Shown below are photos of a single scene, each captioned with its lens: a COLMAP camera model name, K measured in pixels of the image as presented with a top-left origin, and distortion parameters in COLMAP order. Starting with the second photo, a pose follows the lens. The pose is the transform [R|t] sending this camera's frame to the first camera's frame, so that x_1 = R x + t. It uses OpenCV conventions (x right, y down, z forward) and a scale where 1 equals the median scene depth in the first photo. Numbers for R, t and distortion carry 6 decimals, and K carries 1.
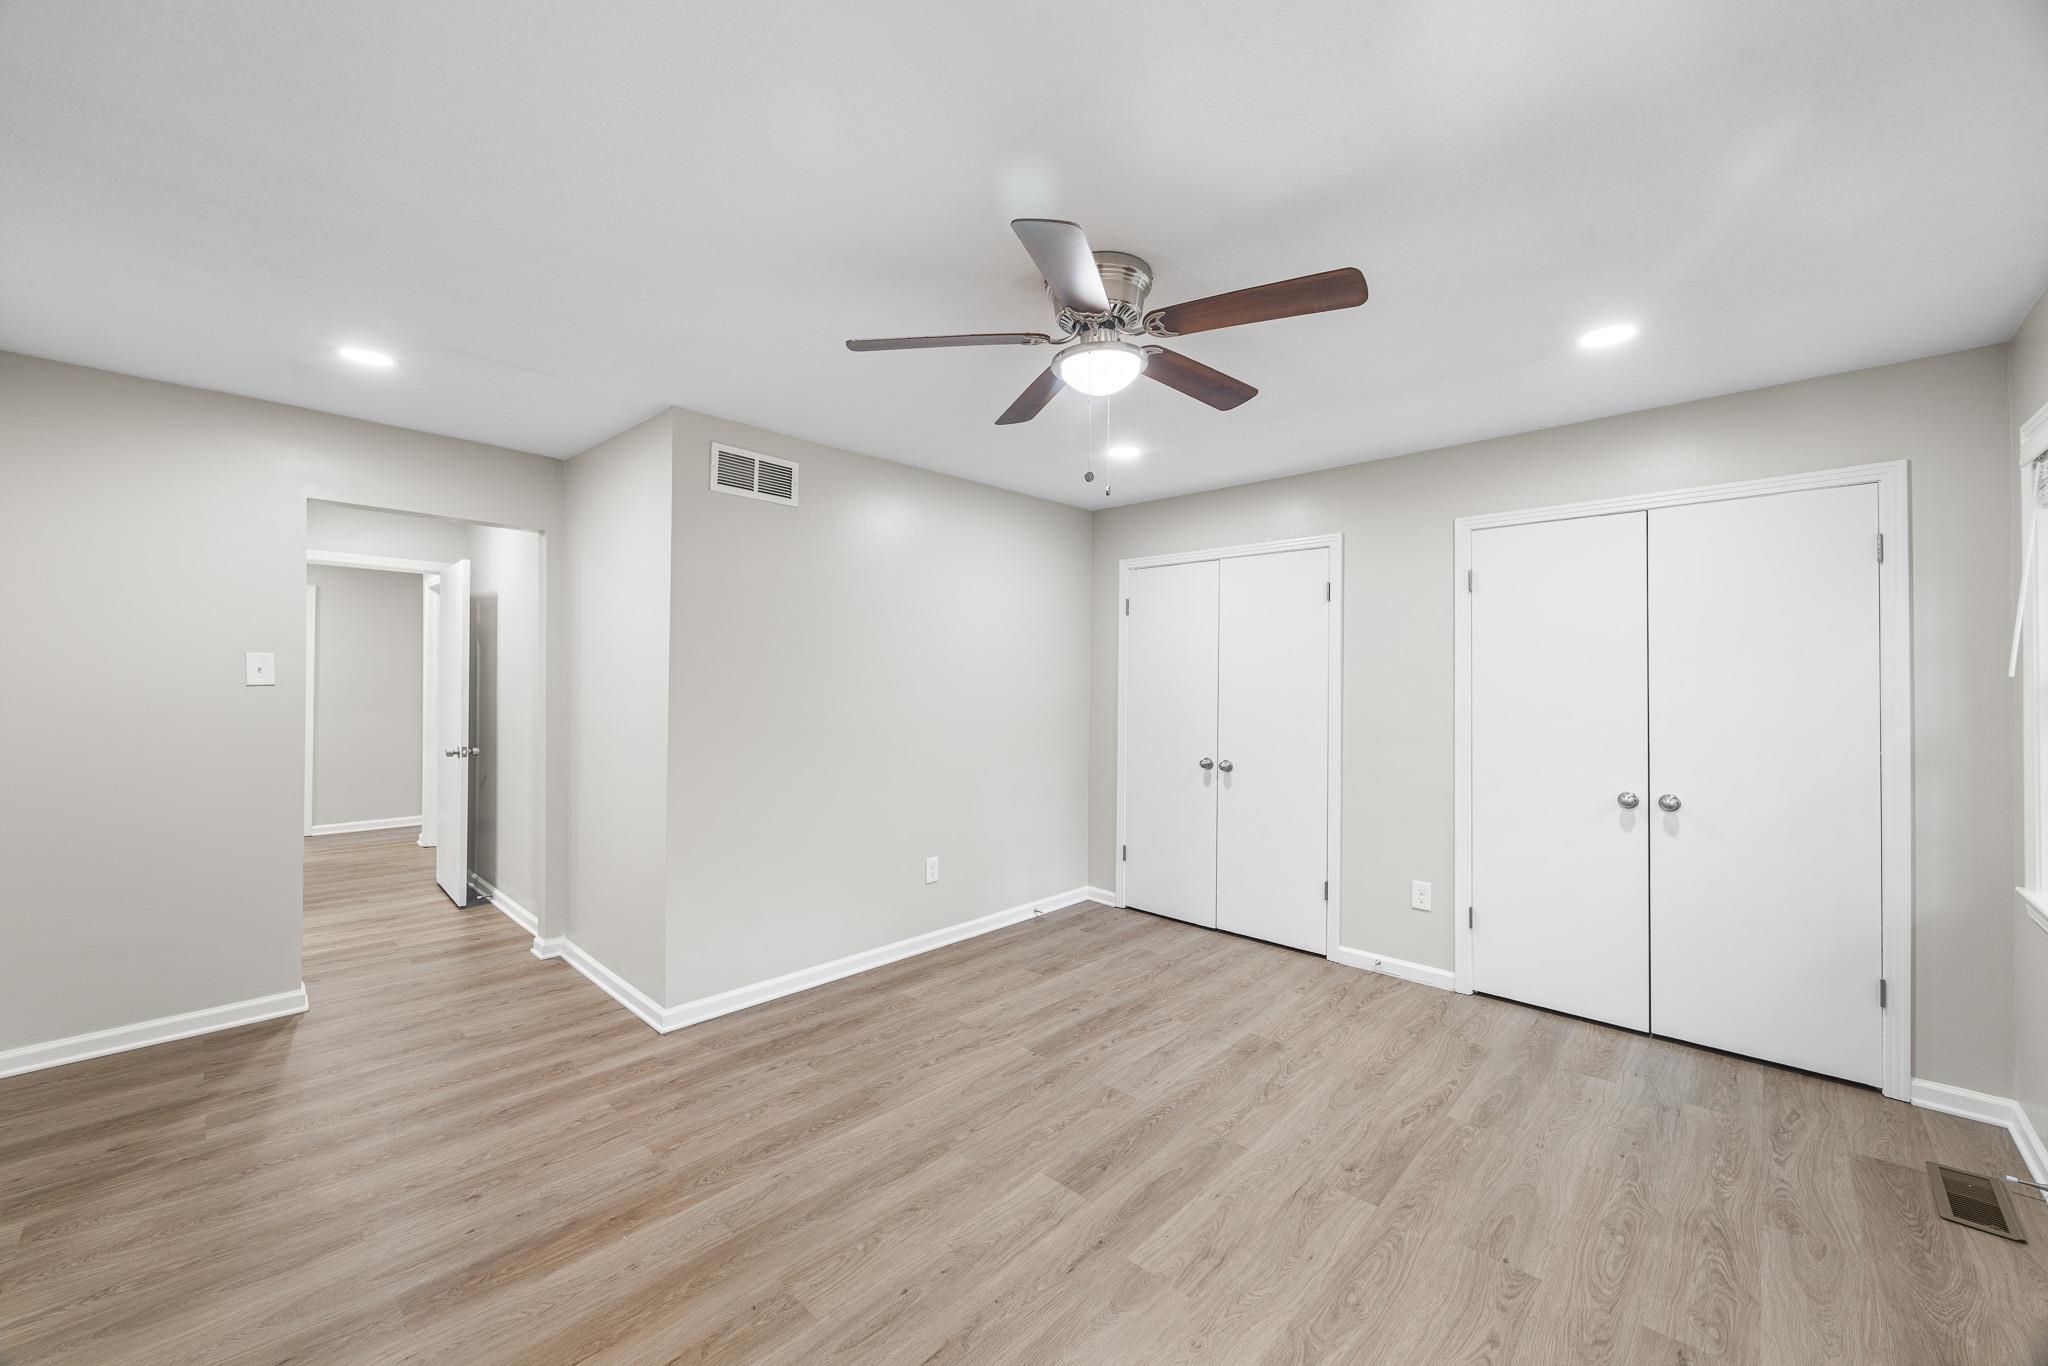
lens RADIAL K [[780.2, 0, 1015.2], [0, 780.2, 680.6], [0, 0, 1]] dist [-0.005505, -0.000183]
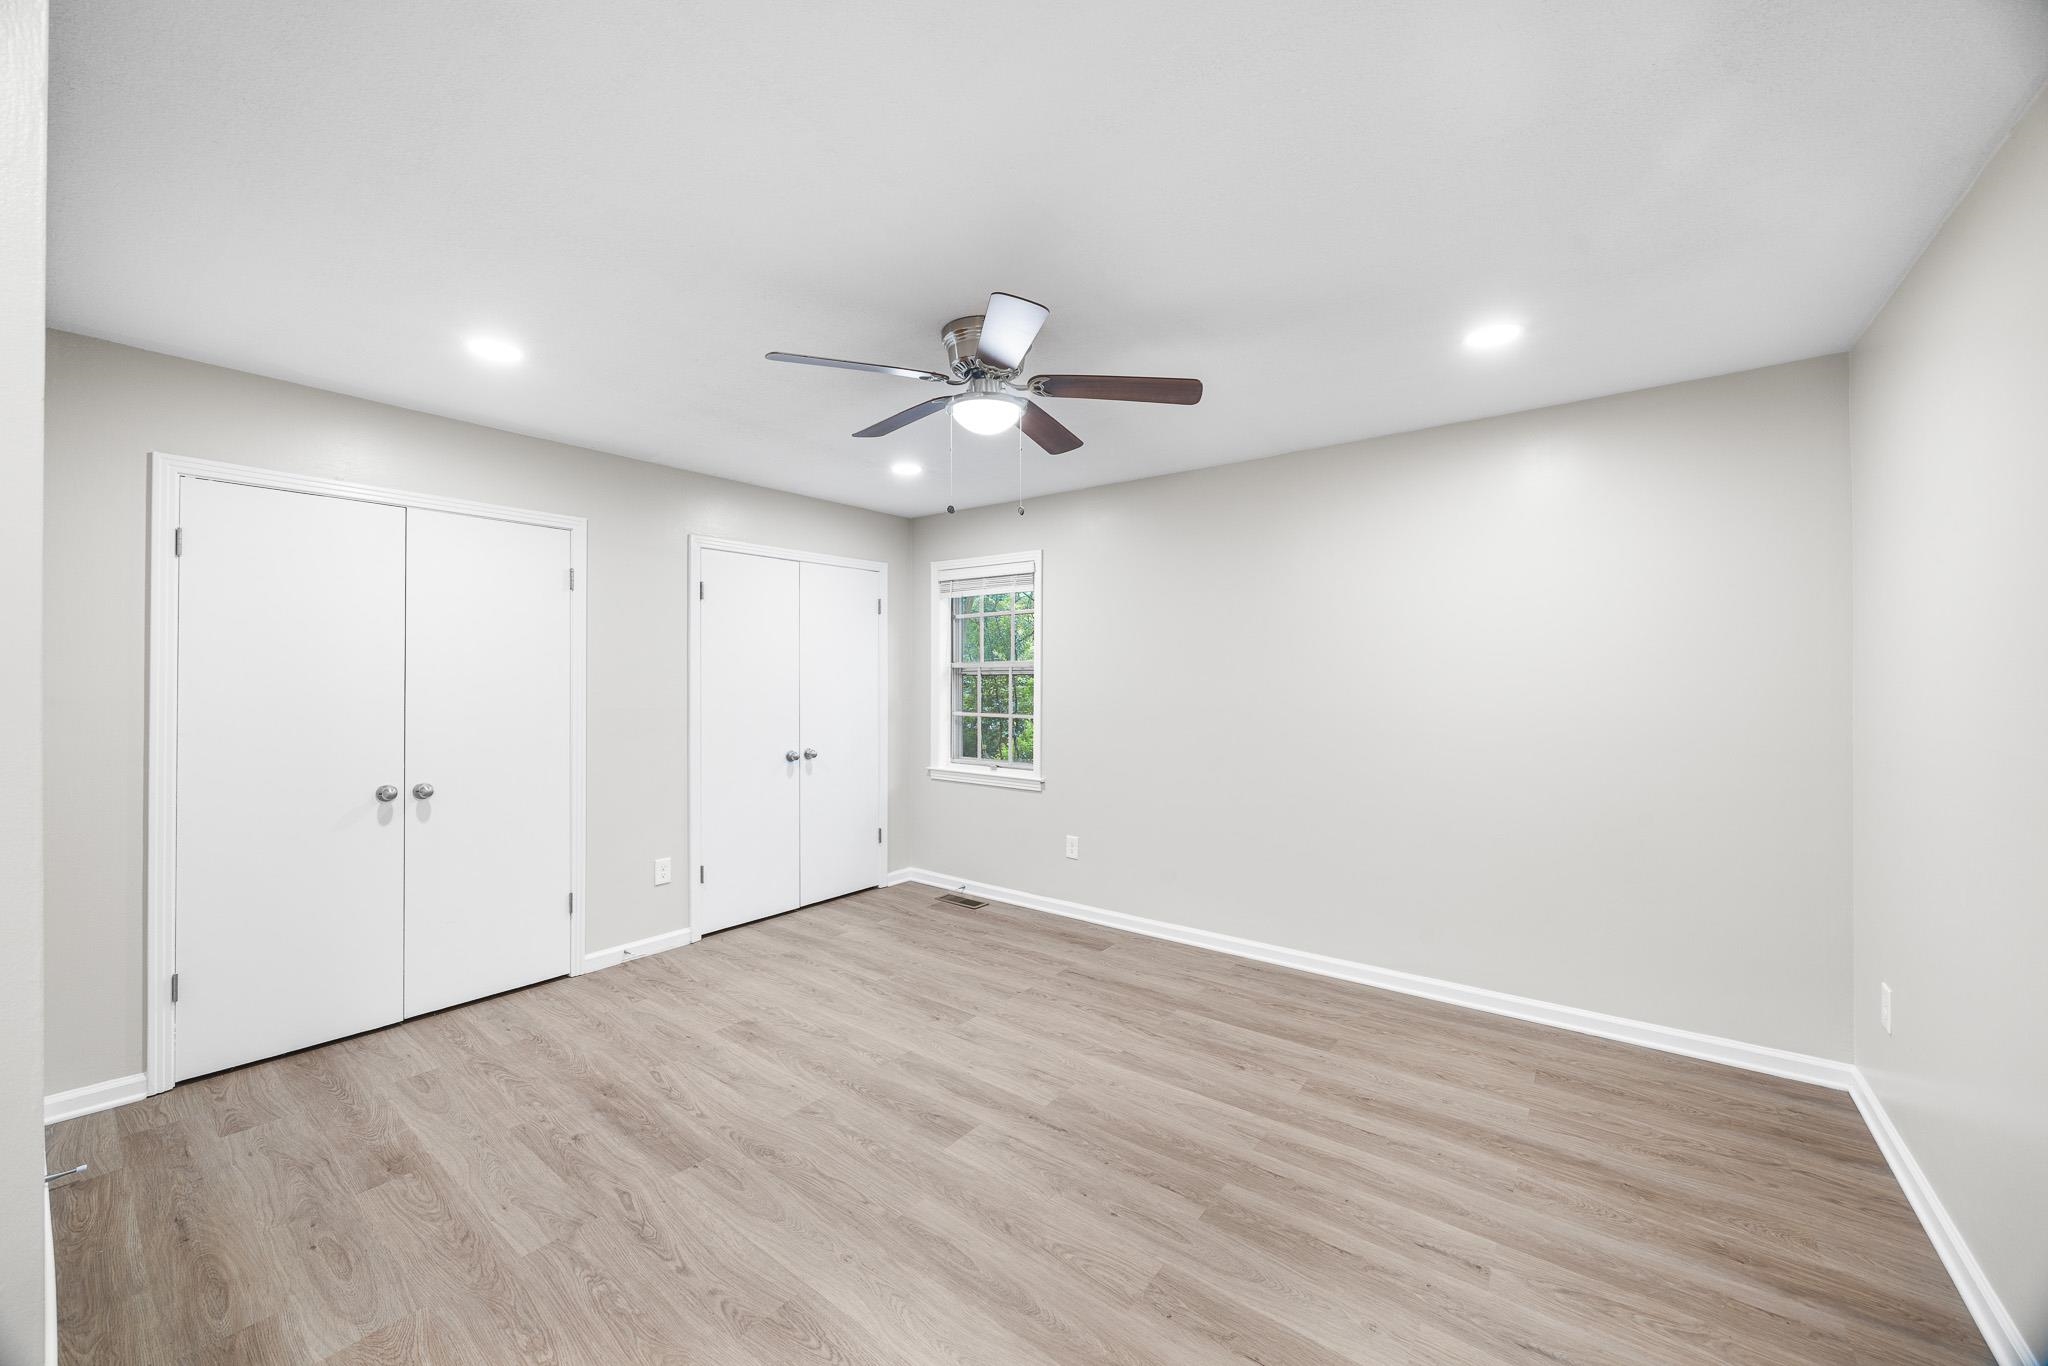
lens RADIAL K [[780.2, 0, 1015.8], [0, 780.2, 674.0], [0, 0, 1]] dist [-0.005505, -0.000183]
pose [[-0.105512, -0.002239, 0.994415, -0.714509], [-0.000581, 0.999997, 0.002190, -0.004361], [-0.994418, -0.000347, -0.105513, 0.717604]]
